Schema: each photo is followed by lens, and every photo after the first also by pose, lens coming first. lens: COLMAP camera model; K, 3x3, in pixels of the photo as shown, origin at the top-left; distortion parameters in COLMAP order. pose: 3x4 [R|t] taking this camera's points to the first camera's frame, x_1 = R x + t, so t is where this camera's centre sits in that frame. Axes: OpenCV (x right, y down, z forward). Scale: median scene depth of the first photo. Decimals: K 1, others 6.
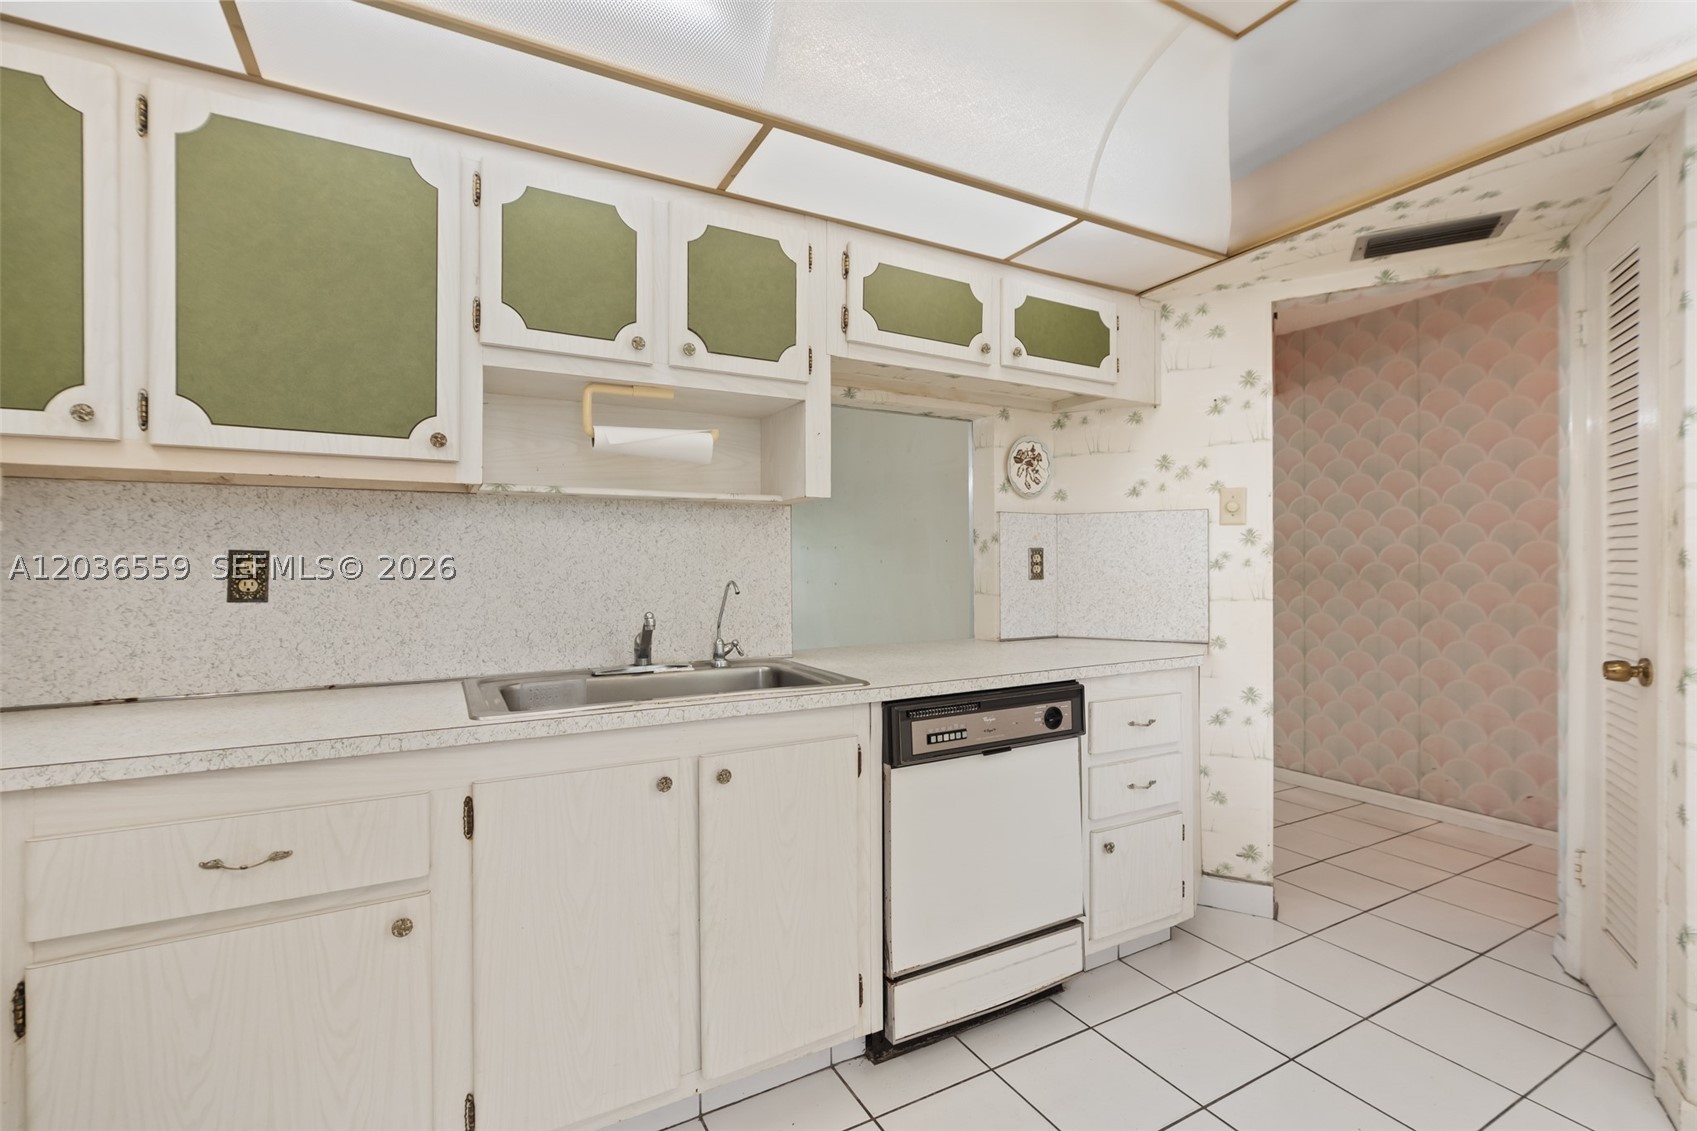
lens RADIAL K [[749.2, 0, 848.5], [0, 749.2, 565.5], [0, 0, 1]] dist [-0.008653, 0.007031]
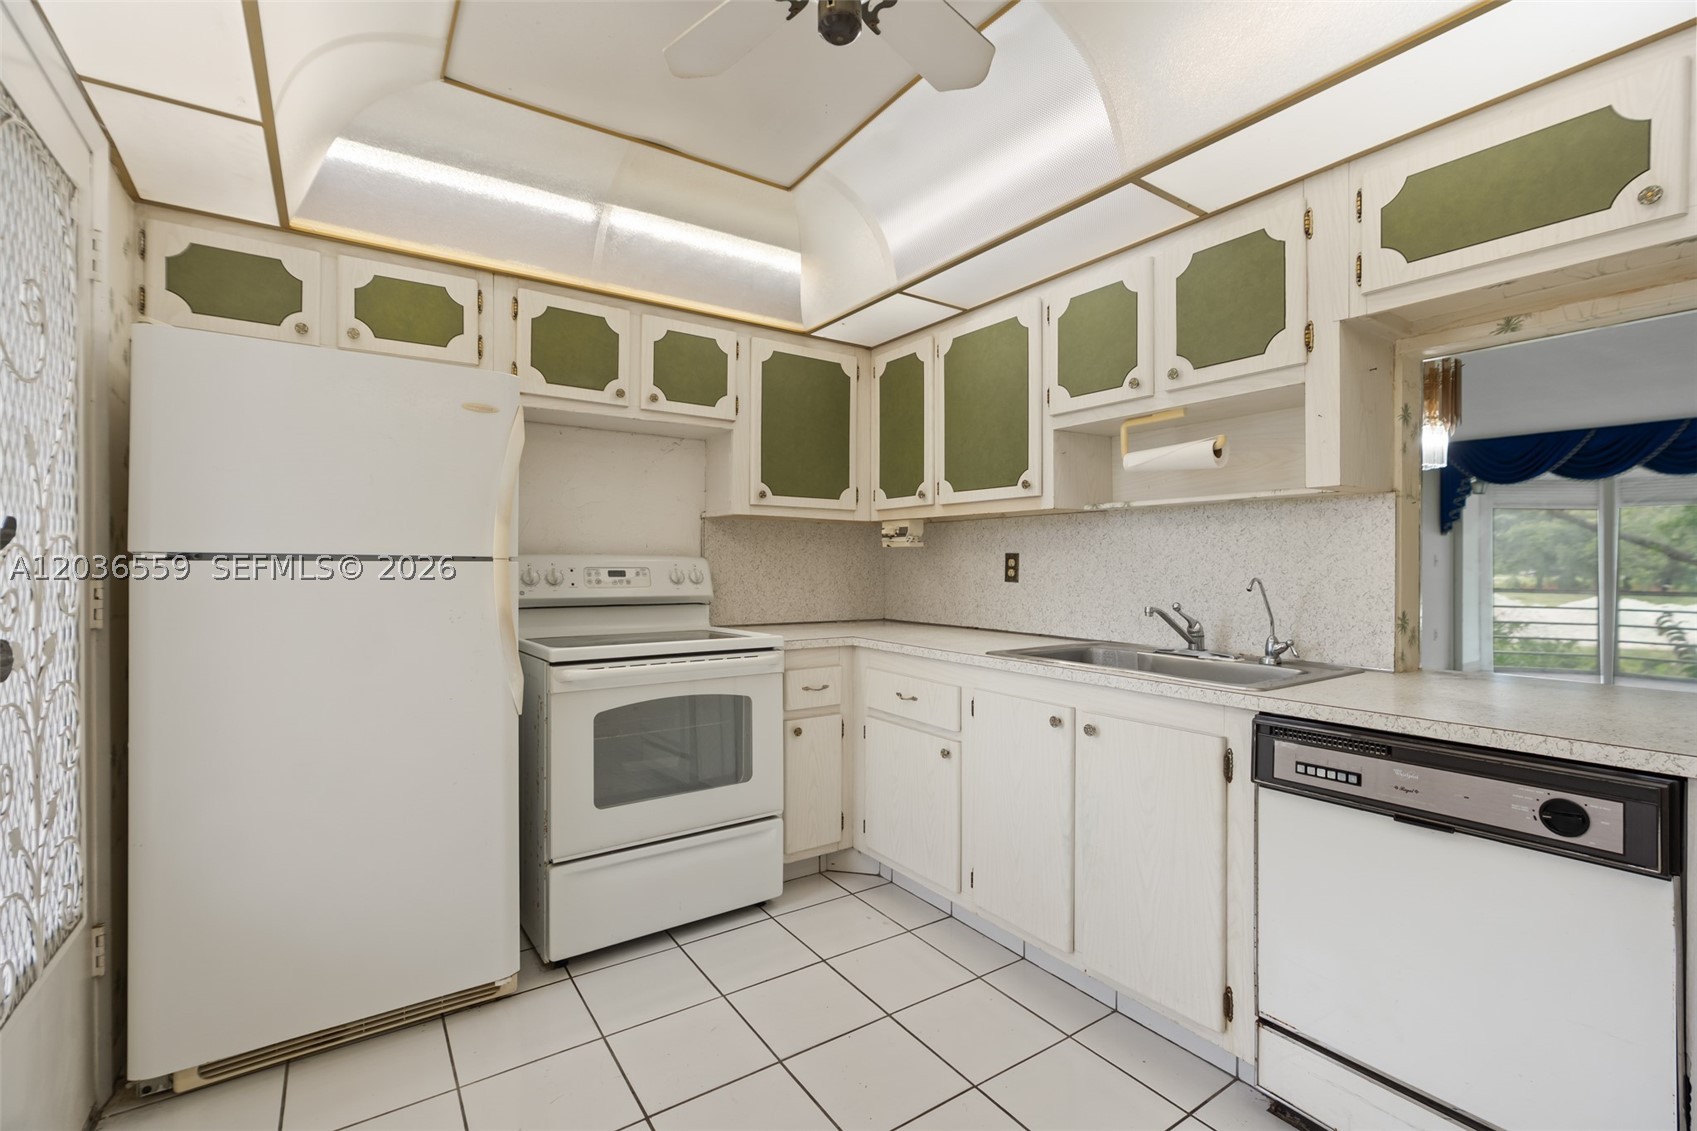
lens RADIAL K [[749.2, 0, 848.5], [0, 749.2, 565.5], [0, 0, 1]] dist [-0.008653, 0.007031]
pose [[0.104836, 0.009028, -0.994449, 0.843229], [0.000150, 0.999959, 0.009094, -0.006311], [0.994490, -0.001102, 0.104830, 0.373099]]
